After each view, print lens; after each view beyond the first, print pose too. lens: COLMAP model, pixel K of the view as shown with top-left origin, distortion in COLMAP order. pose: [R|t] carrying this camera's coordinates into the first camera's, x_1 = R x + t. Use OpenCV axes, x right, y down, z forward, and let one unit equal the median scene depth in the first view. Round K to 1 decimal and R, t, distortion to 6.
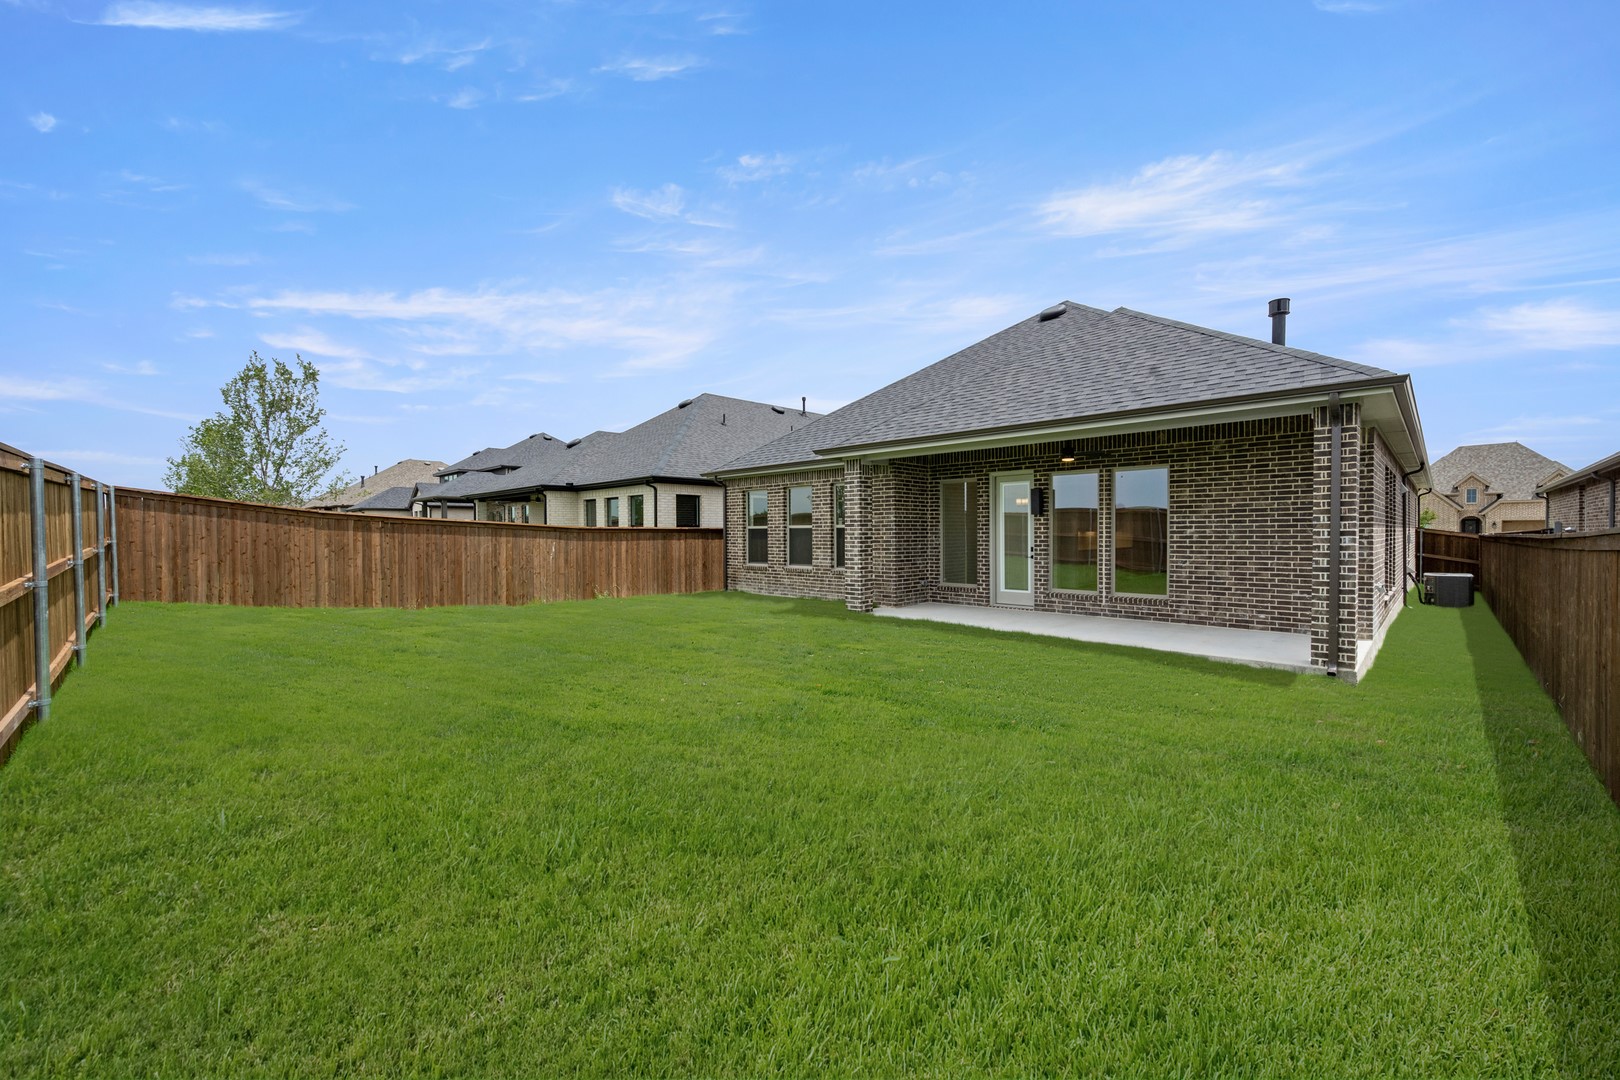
lens RADIAL K [[636.0, 0, 812.3], [0, 636.0, 543.6], [0, 0, 1]] dist [0.000455, 0.000050]
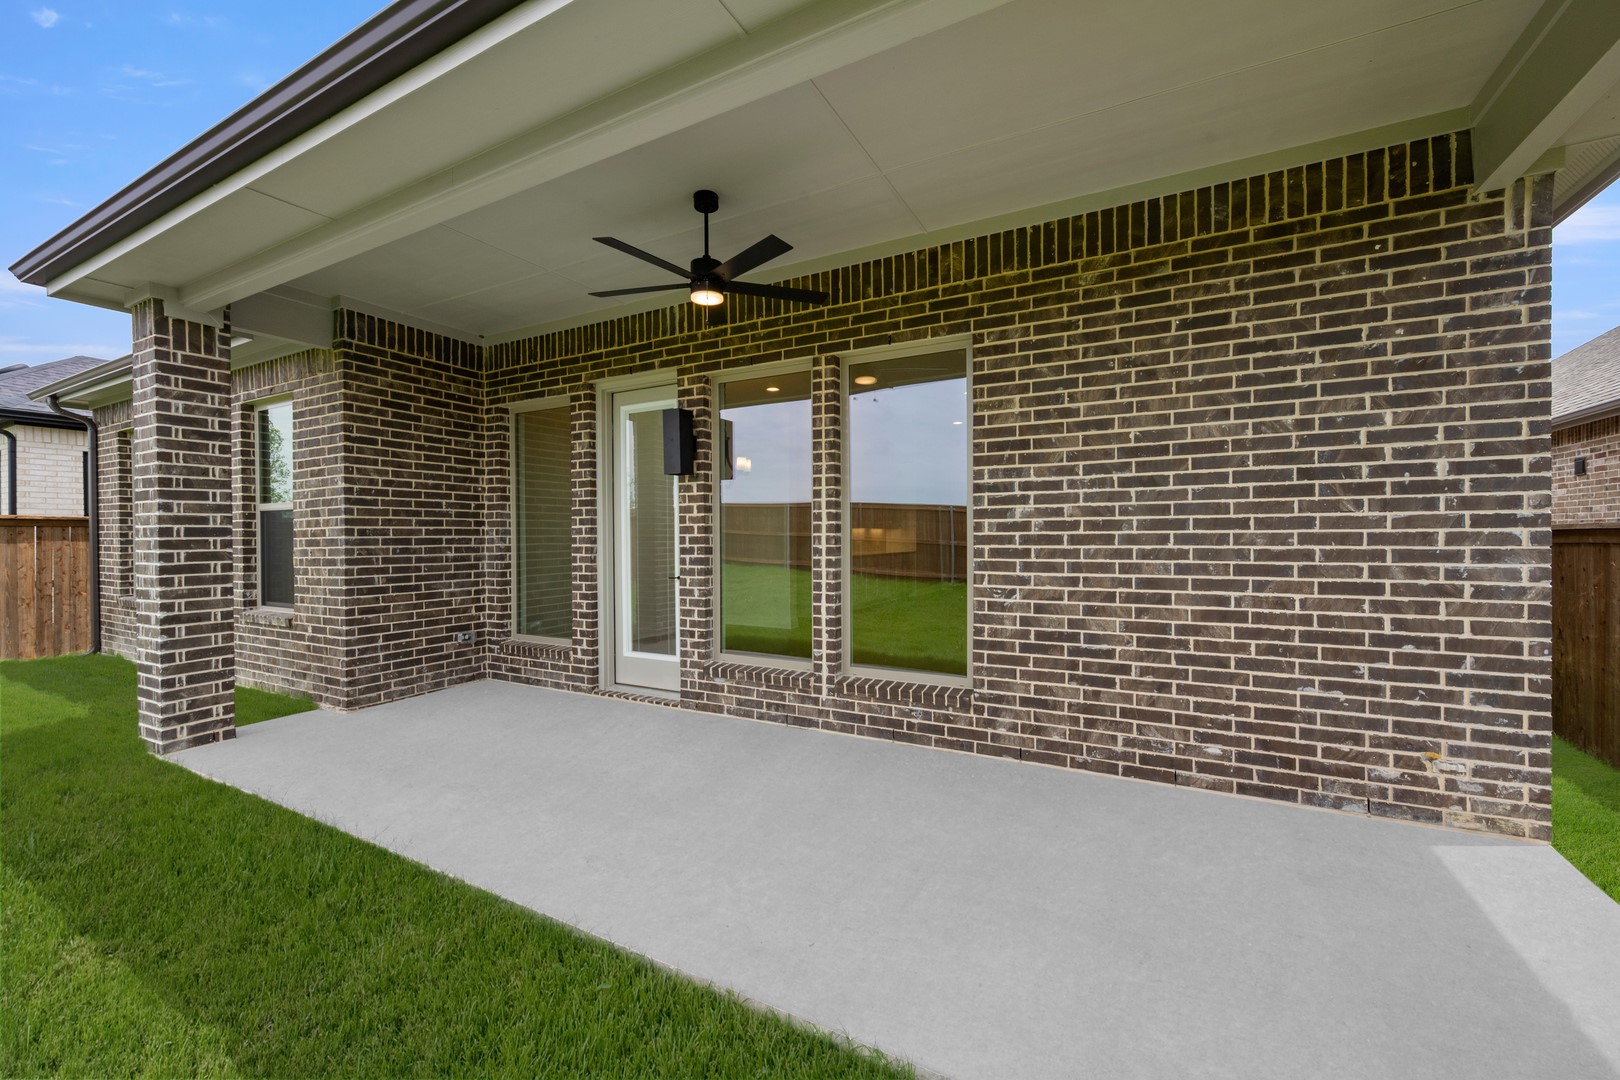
lens RADIAL K [[636.0, 0, 812.3], [0, 636.0, 543.6], [0, 0, 1]] dist [0.000455, 0.000050]
pose [[0.959707, -0.002109, 0.280994, 0.390062], [0.004561, 0.999957, -0.008071, 0.002349], [-0.280965, 0.009027, 0.959676, 0.712236]]
